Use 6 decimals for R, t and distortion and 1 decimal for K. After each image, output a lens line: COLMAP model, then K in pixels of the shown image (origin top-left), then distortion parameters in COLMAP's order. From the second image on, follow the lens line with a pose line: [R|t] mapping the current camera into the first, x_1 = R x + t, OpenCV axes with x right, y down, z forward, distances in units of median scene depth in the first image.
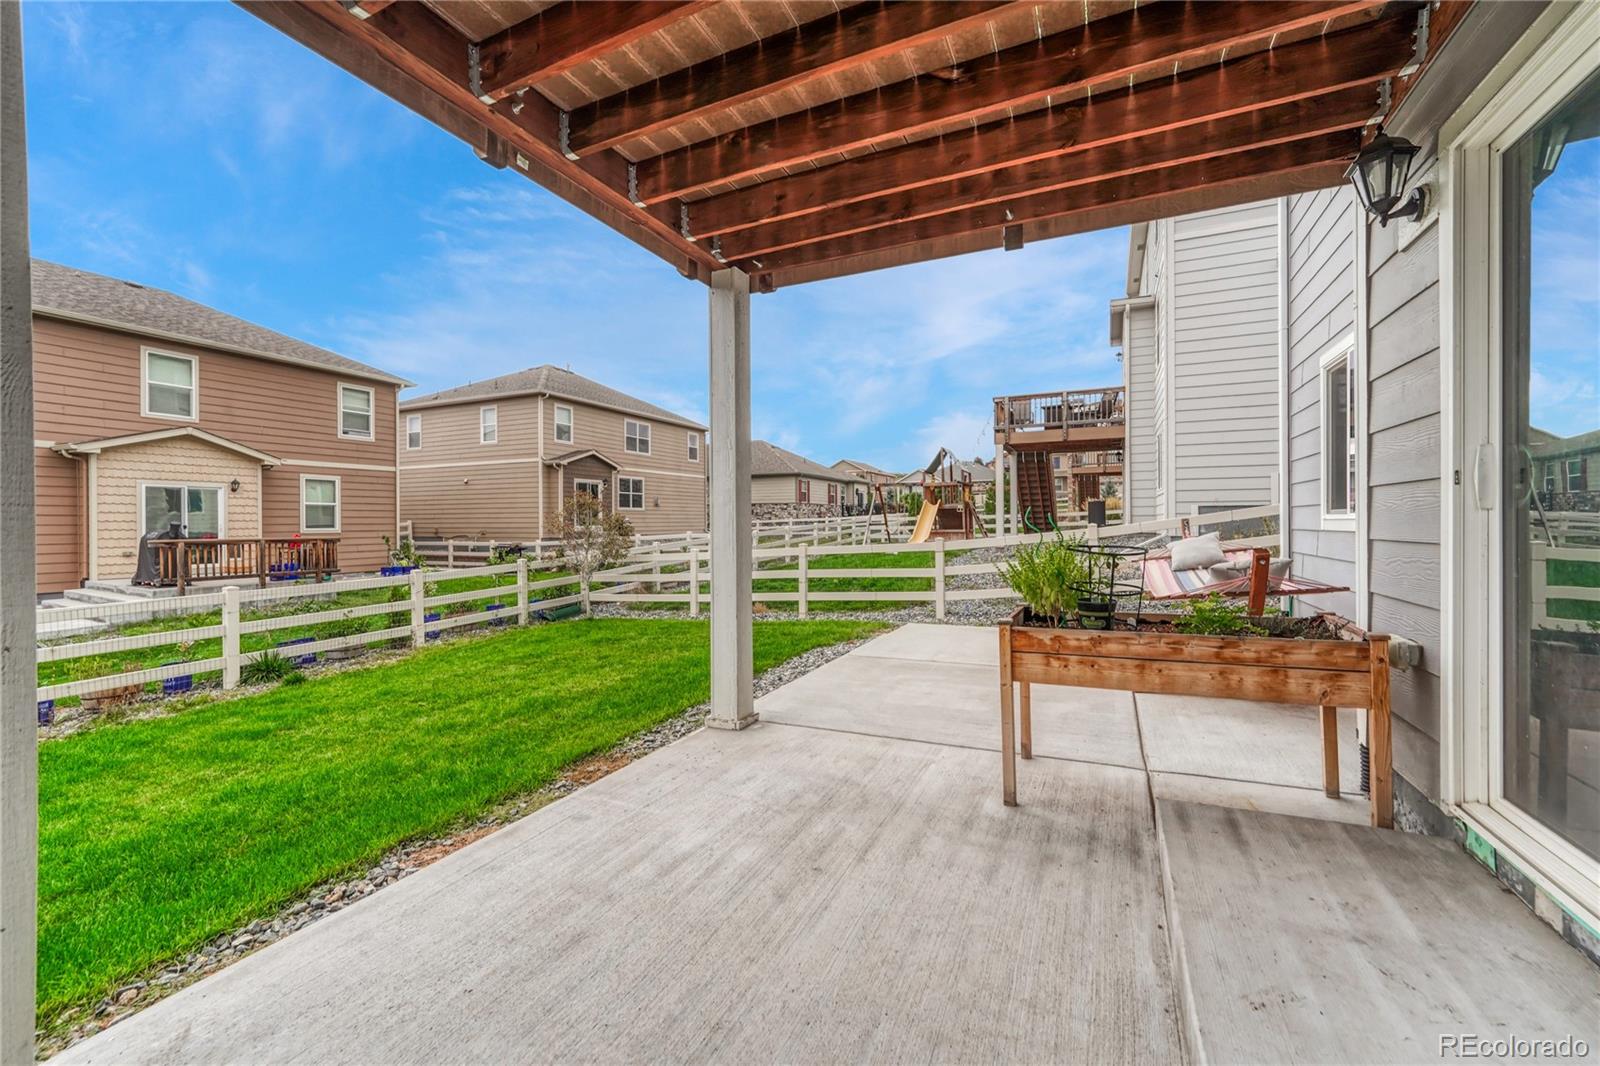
lens RADIAL K [[644.4, 0, 796.7], [0, 644.4, 534.4], [0, 0, 1]] dist [0.000537, -0.000807]
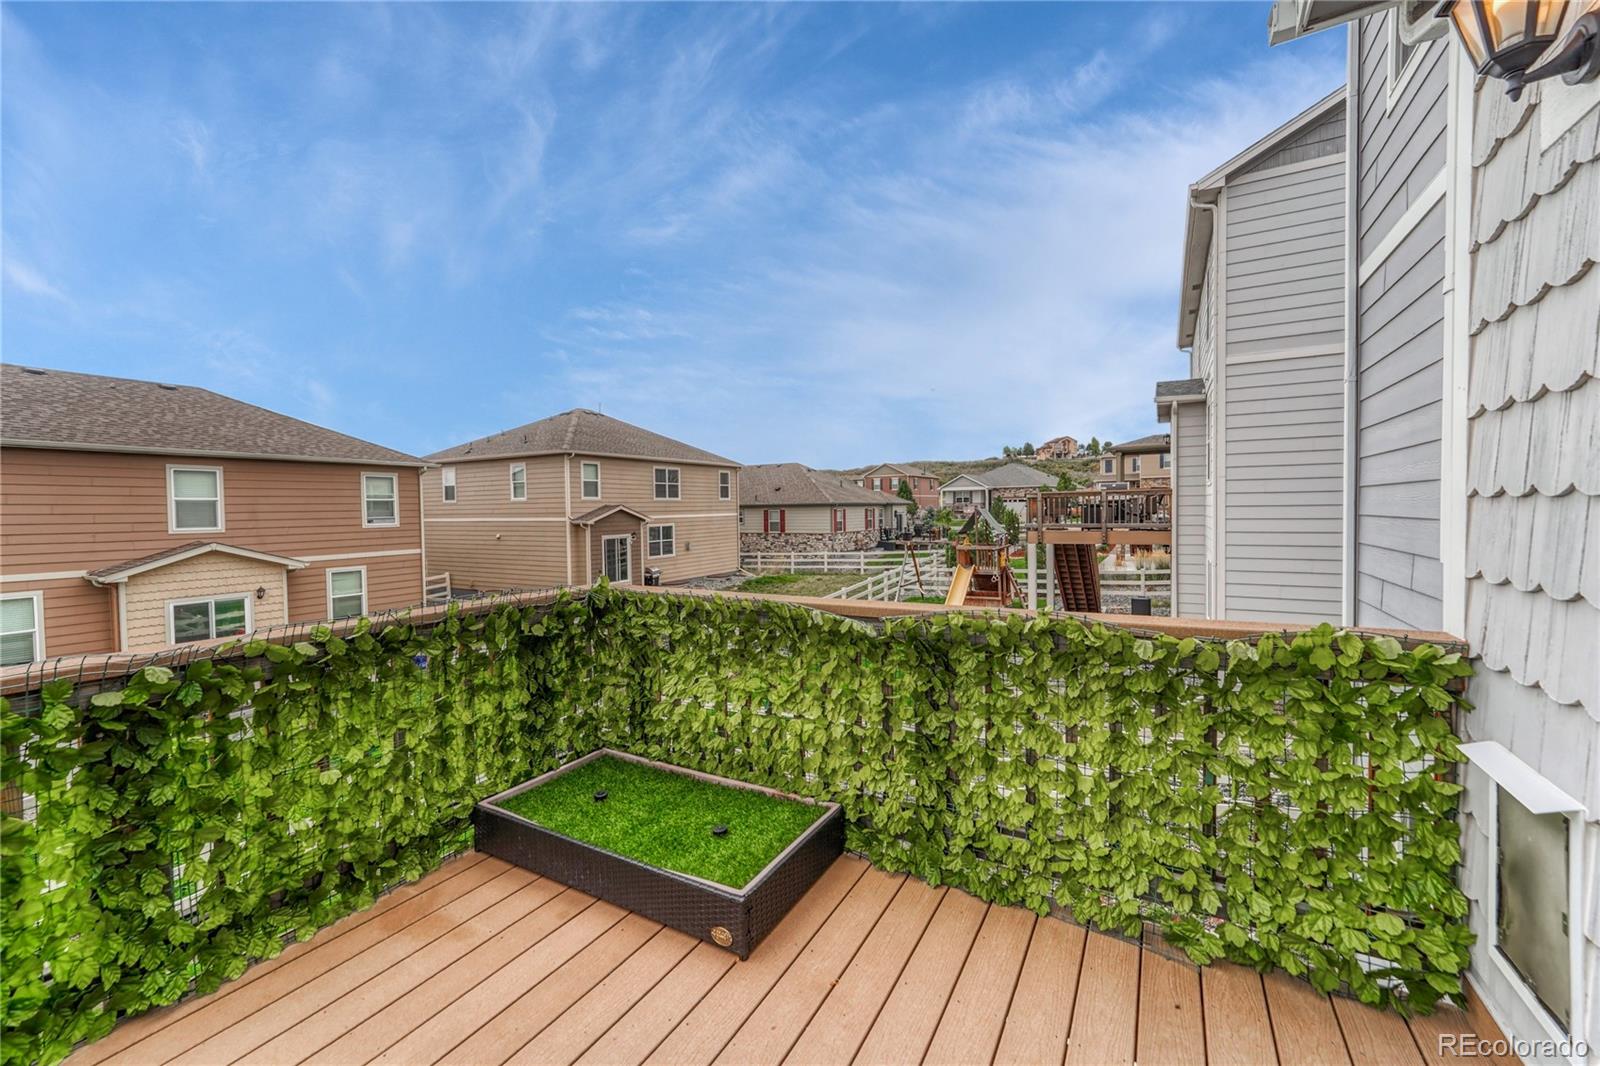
lens RADIAL K [[640.3, 0, 800.0], [0, 640.3, 533.0], [0, 0, 1]] dist [-0.008691, 0.000432]
pose [[0.997661, -0.010432, -0.067559, 0.039006], [0.011992, 0.999670, 0.022725, -0.164274], [0.067299, -0.023482, 0.997456, 0.054706]]
